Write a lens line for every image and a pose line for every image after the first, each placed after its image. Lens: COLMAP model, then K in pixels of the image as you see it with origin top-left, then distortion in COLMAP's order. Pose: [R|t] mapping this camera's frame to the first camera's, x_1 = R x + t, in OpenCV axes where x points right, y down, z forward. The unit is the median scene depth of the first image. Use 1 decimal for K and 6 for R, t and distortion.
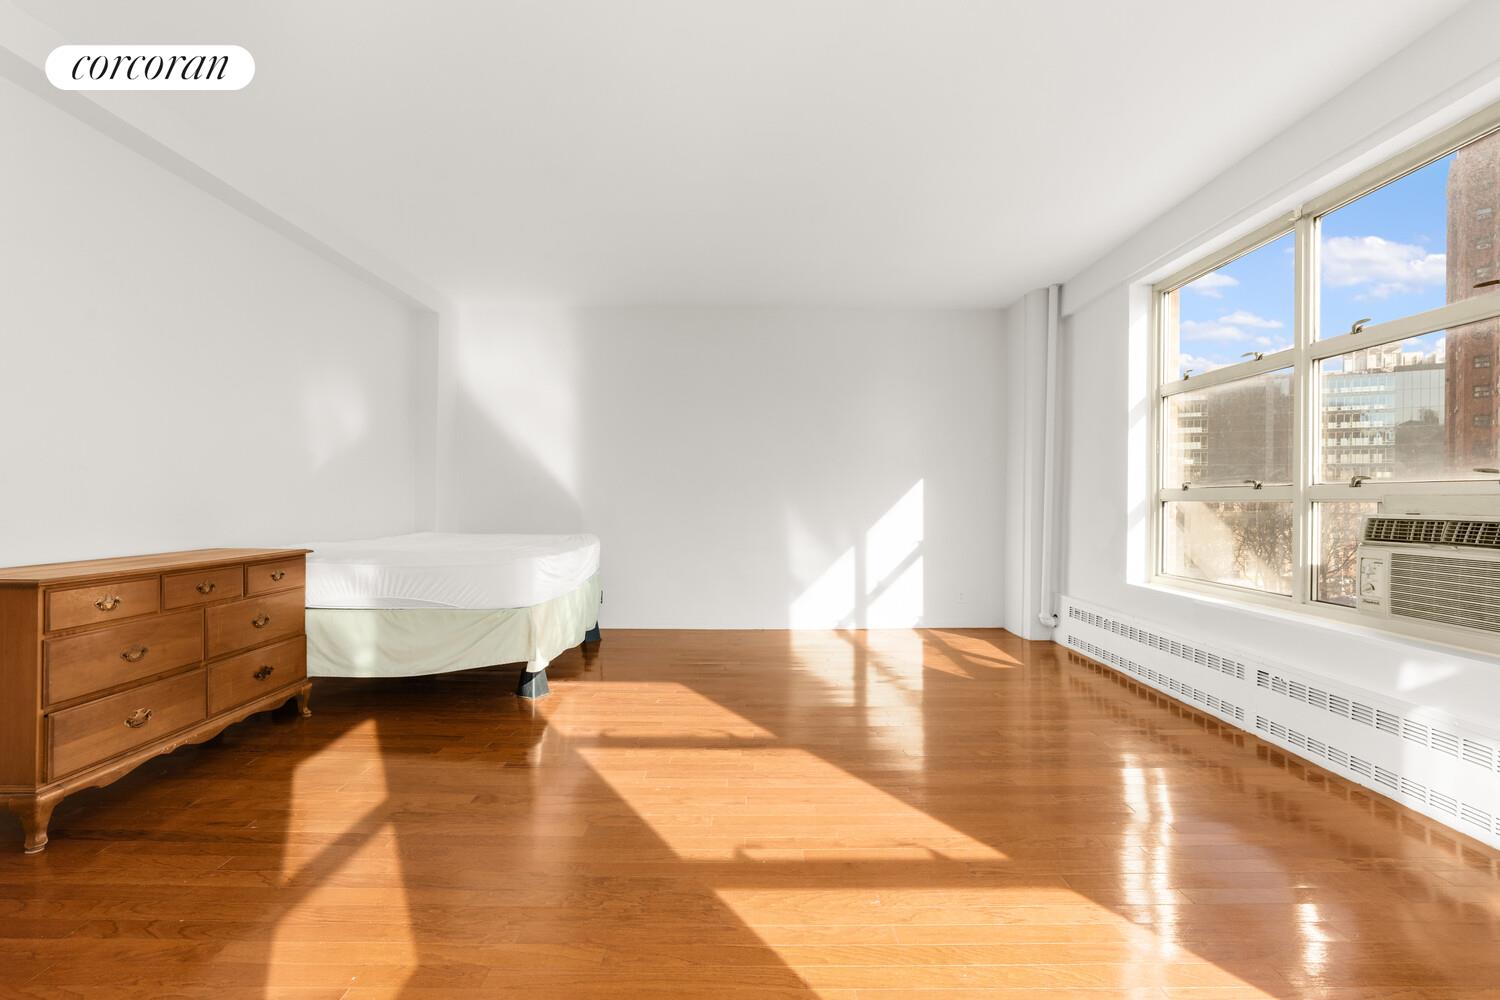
lens RADIAL K [[655.3, 0, 774.5], [0, 655.3, 501.4], [0, 0, 1]] dist [0.013254, 0.000070]
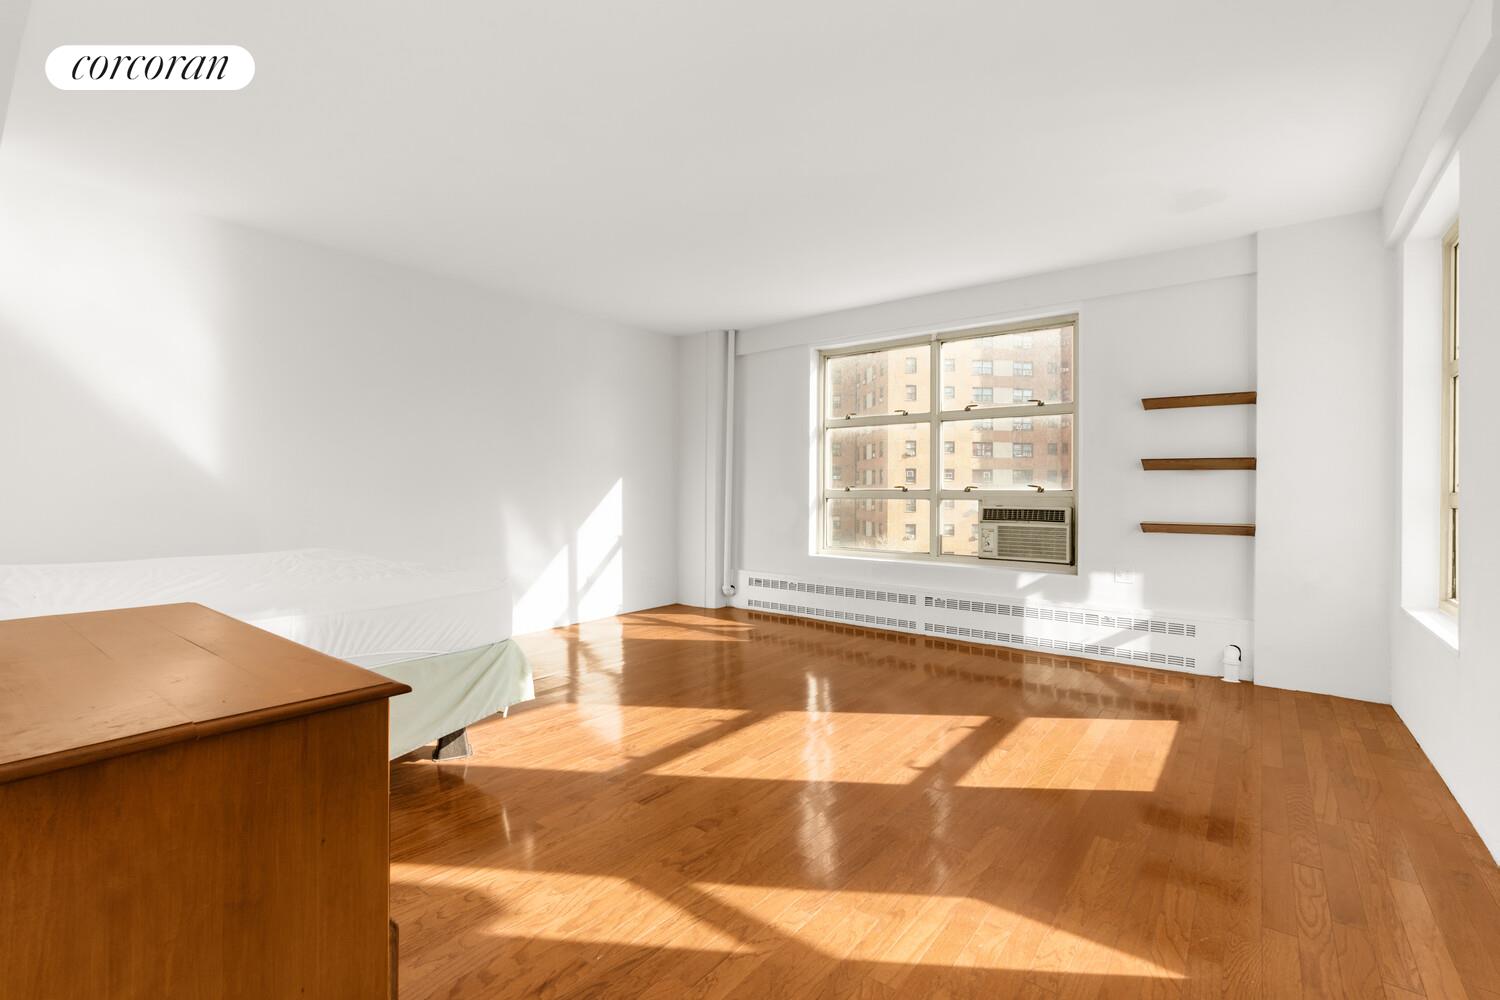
lens RADIAL K [[647.9, 0, 748.2], [0, 647.9, 494.3], [0, 0, 1]] dist [0.065283, 0.000027]
pose [[0.635329, -0.003993, 0.772231, -0.674145], [0.000793, 0.999989, 0.004518, -0.016517], [-0.772241, -0.002258, 0.635325, 0.210211]]
